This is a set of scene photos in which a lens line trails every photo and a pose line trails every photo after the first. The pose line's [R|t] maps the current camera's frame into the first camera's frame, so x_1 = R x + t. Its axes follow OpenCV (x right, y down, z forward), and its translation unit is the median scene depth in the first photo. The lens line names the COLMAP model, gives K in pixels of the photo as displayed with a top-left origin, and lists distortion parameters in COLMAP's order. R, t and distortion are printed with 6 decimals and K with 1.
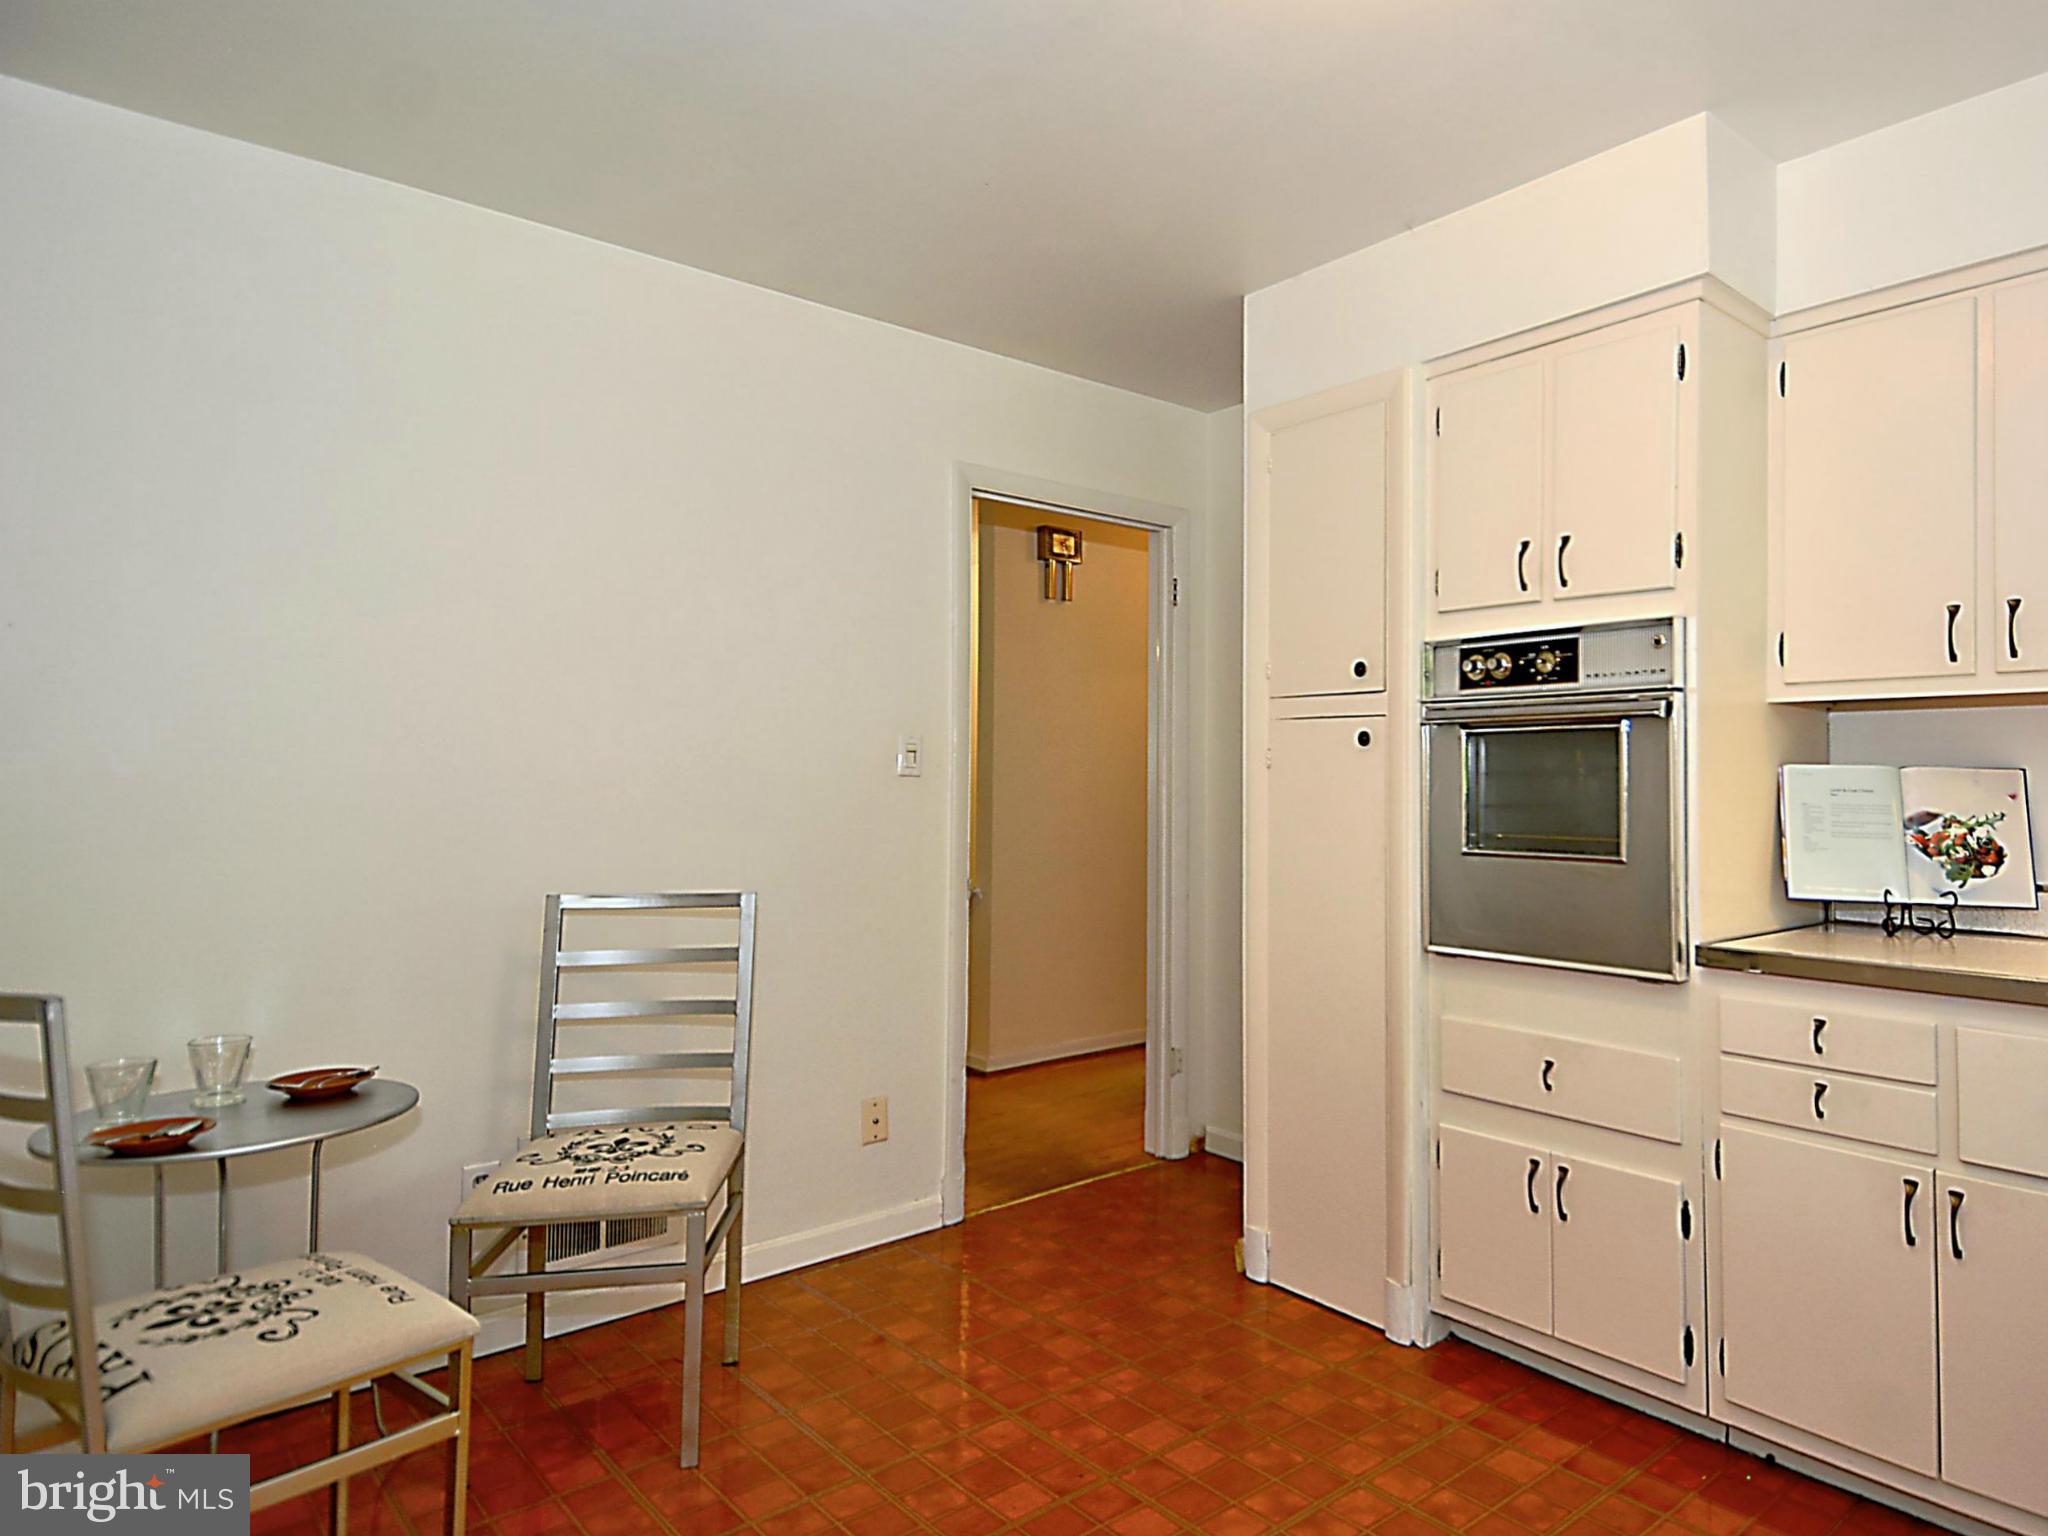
lens RADIAL K [[1176.5, 0, 1024.0], [0, 1176.5, 768.0], [0, 0, 1]] dist [0.001328, -0.000171]
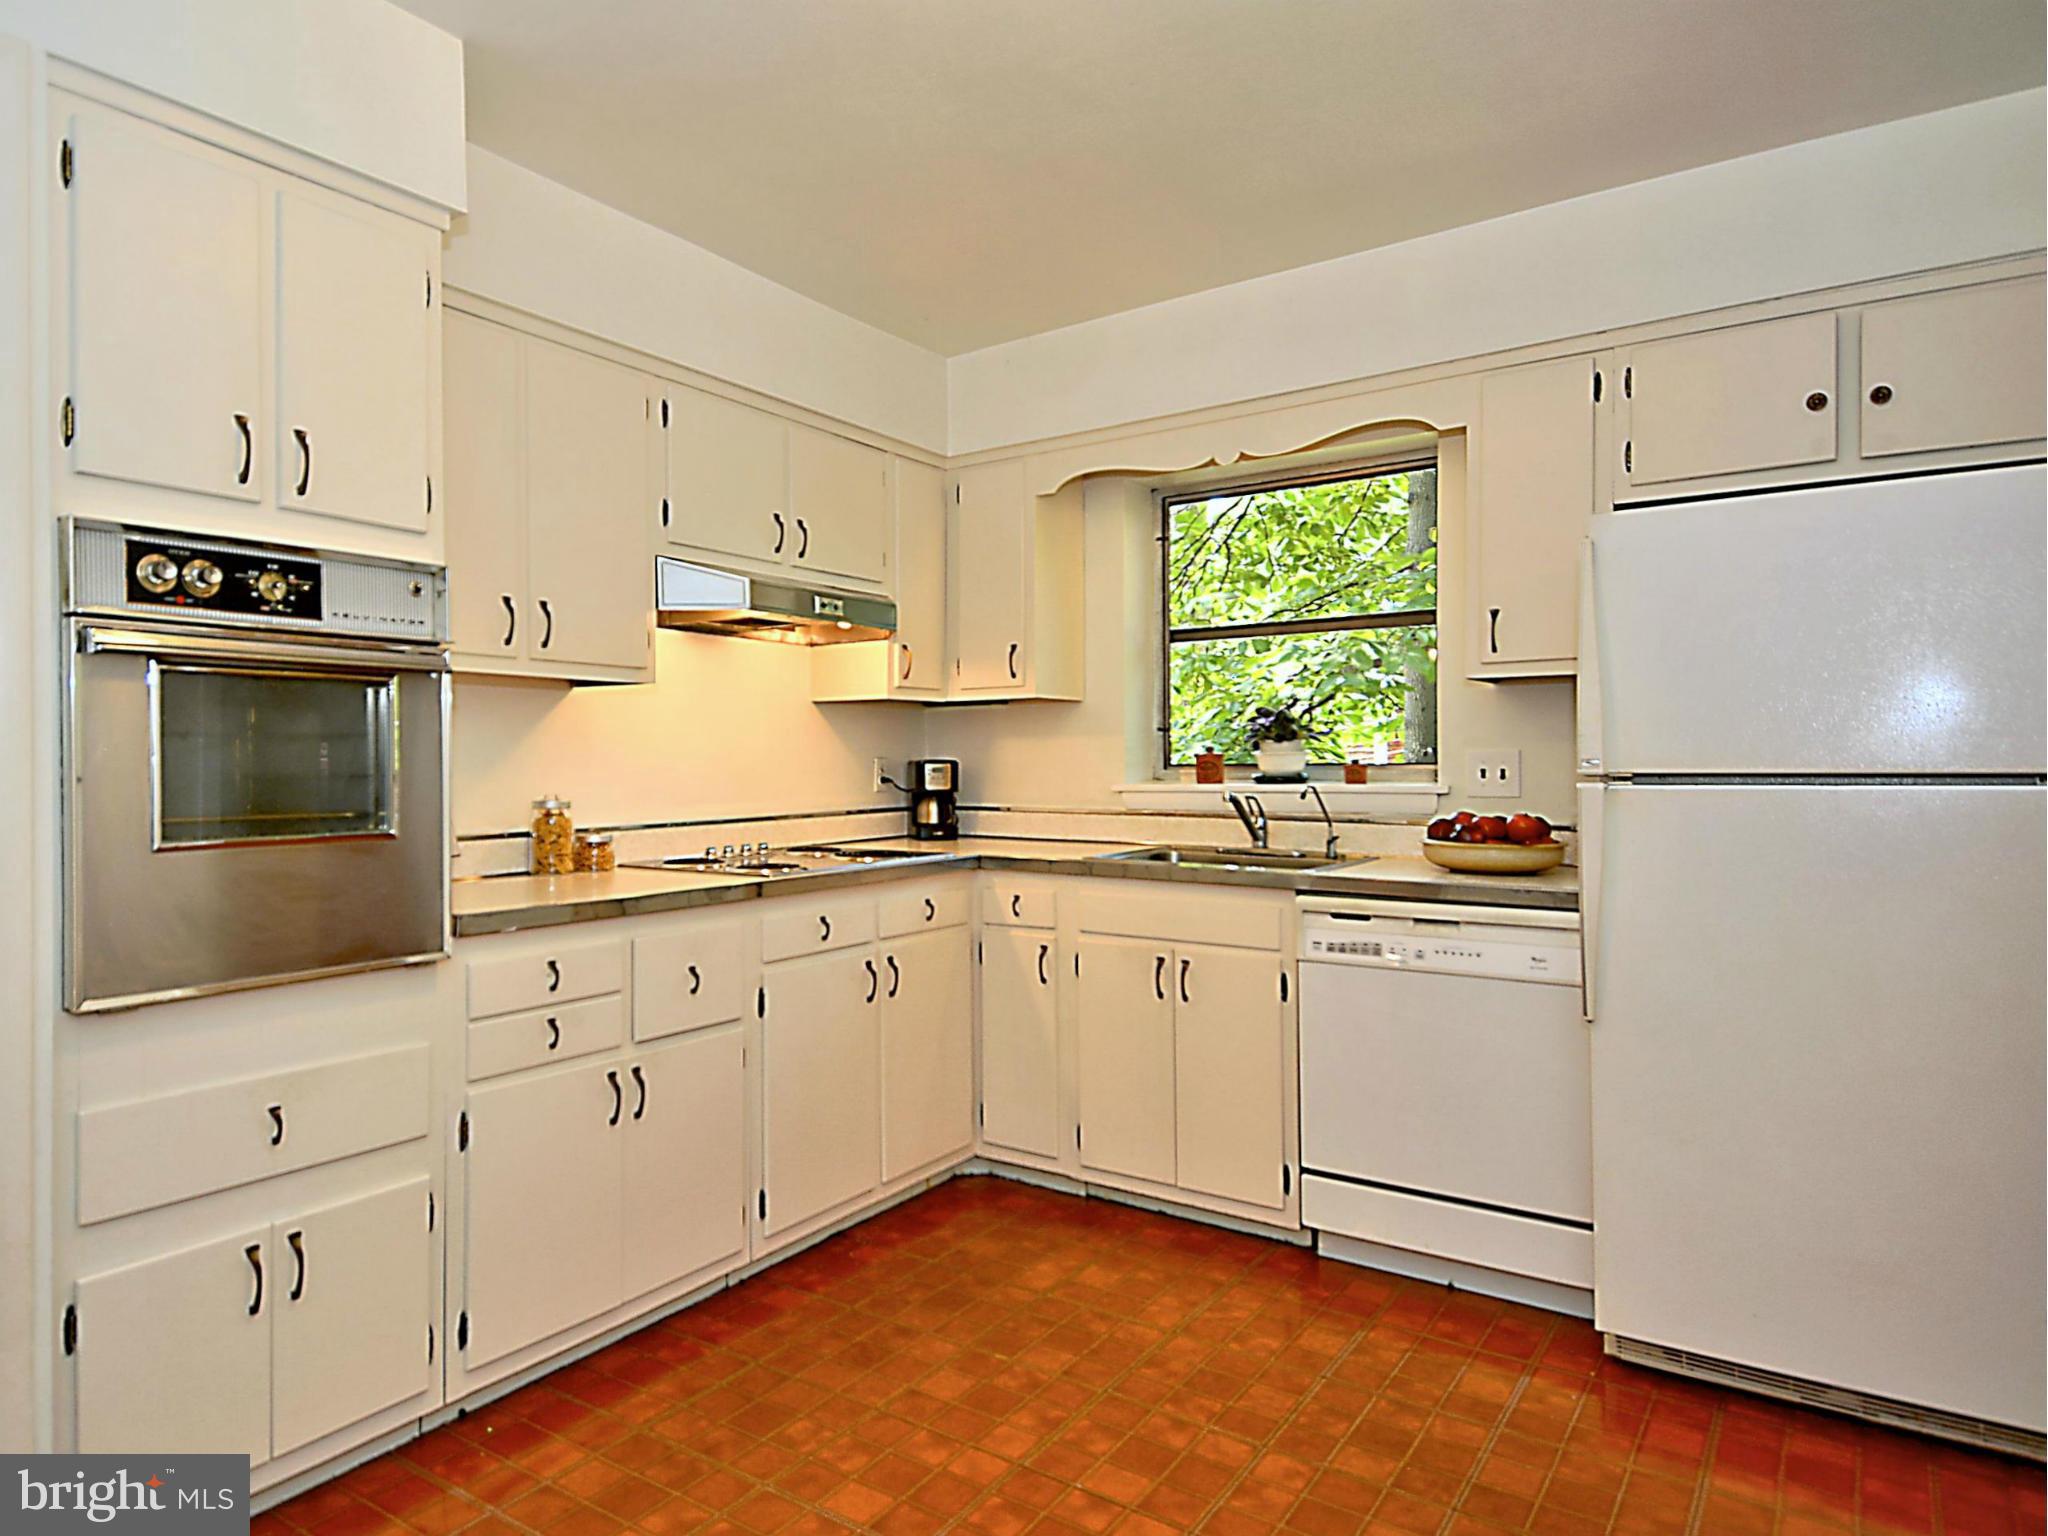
lens RADIAL K [[1176.5, 0, 1024.0], [0, 1176.5, 768.0], [0, 0, 1]] dist [0.001328, -0.000171]
pose [[-0.262321, -0.011771, 0.964909, -0.423926], [-0.017005, 0.999827, 0.007574, 0.013450], [-0.964831, -0.014421, -0.262475, 0.734933]]
